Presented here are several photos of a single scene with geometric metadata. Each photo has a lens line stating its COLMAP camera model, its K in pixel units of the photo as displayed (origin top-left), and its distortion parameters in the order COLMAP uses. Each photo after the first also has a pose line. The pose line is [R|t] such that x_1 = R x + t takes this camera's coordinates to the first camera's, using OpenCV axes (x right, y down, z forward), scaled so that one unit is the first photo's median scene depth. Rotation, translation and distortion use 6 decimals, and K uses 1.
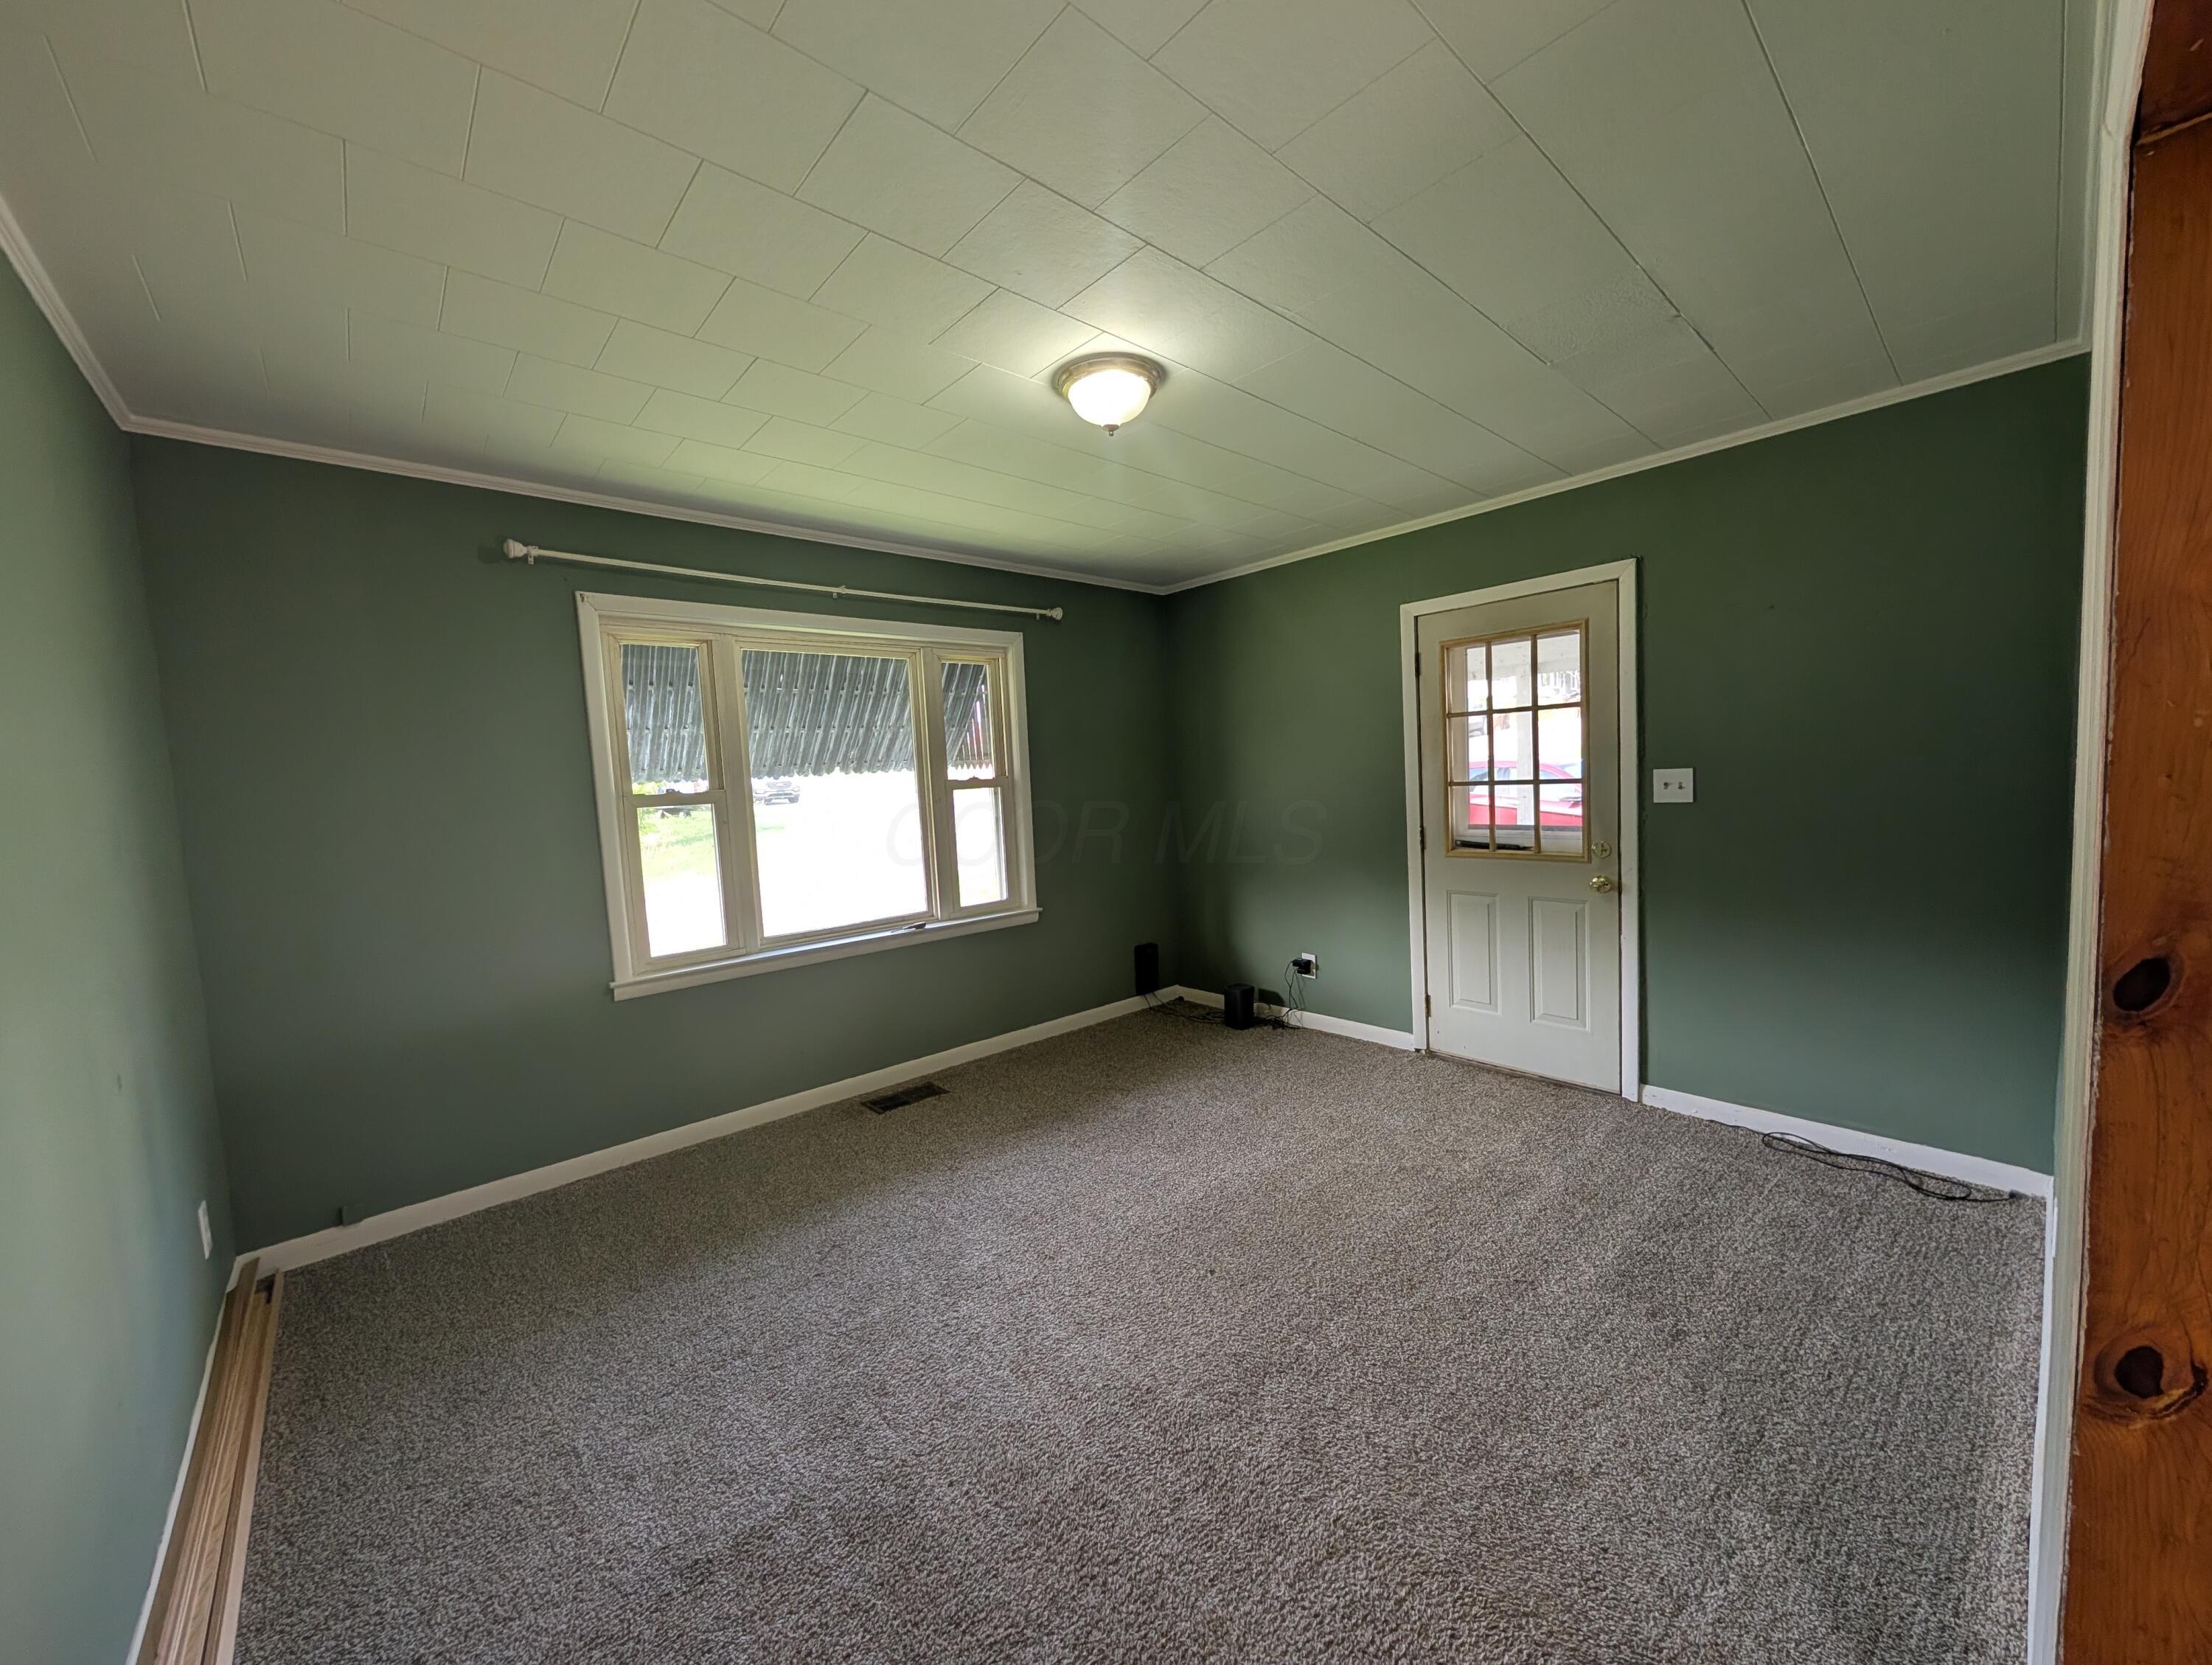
lens RADIAL K [[843.1, 0, 1102.3], [0, 843.1, 838.7], [0, 0, 1]] dist [-0.000644, -0.000019]
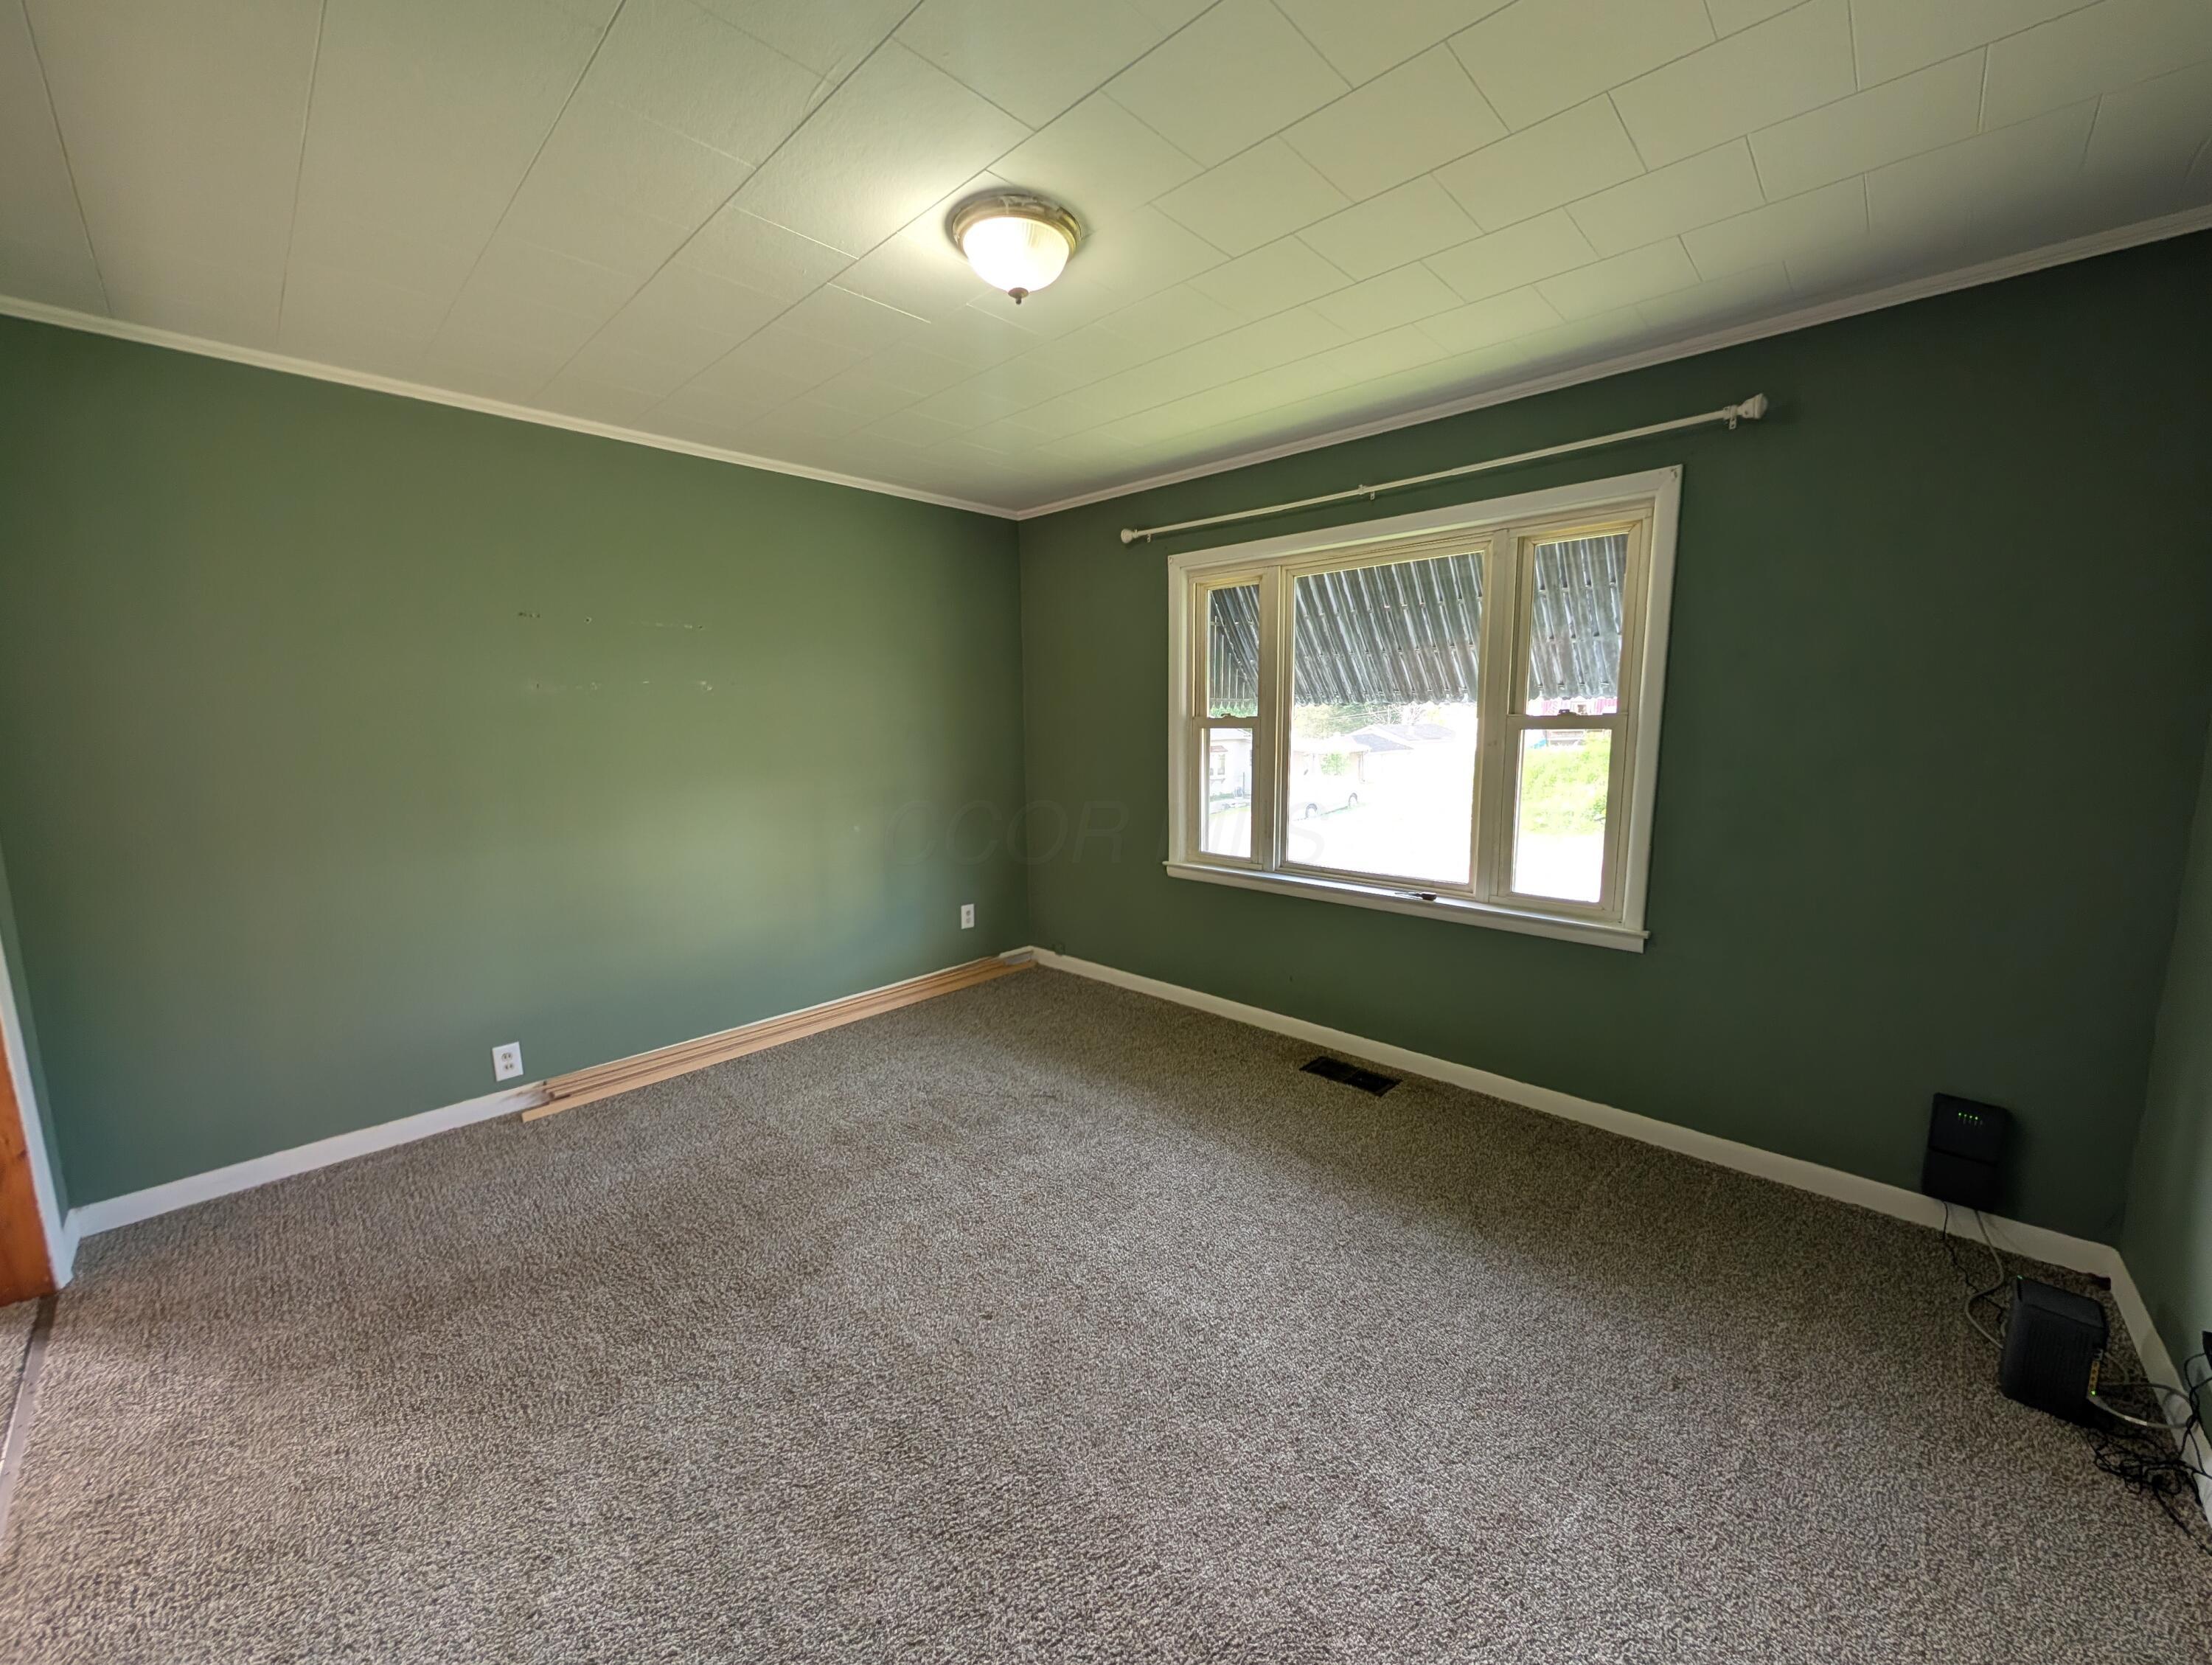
lens RADIAL K [[843.1, 0, 1102.3], [0, 843.1, 838.7], [0, 0, 1]] dist [-0.000644, -0.000019]
pose [[0.070965, 0.190860, -0.979049, 0.584292], [-0.068688, 0.980129, 0.186091, -0.085688], [0.995111, 0.054043, 0.082665, 0.673119]]
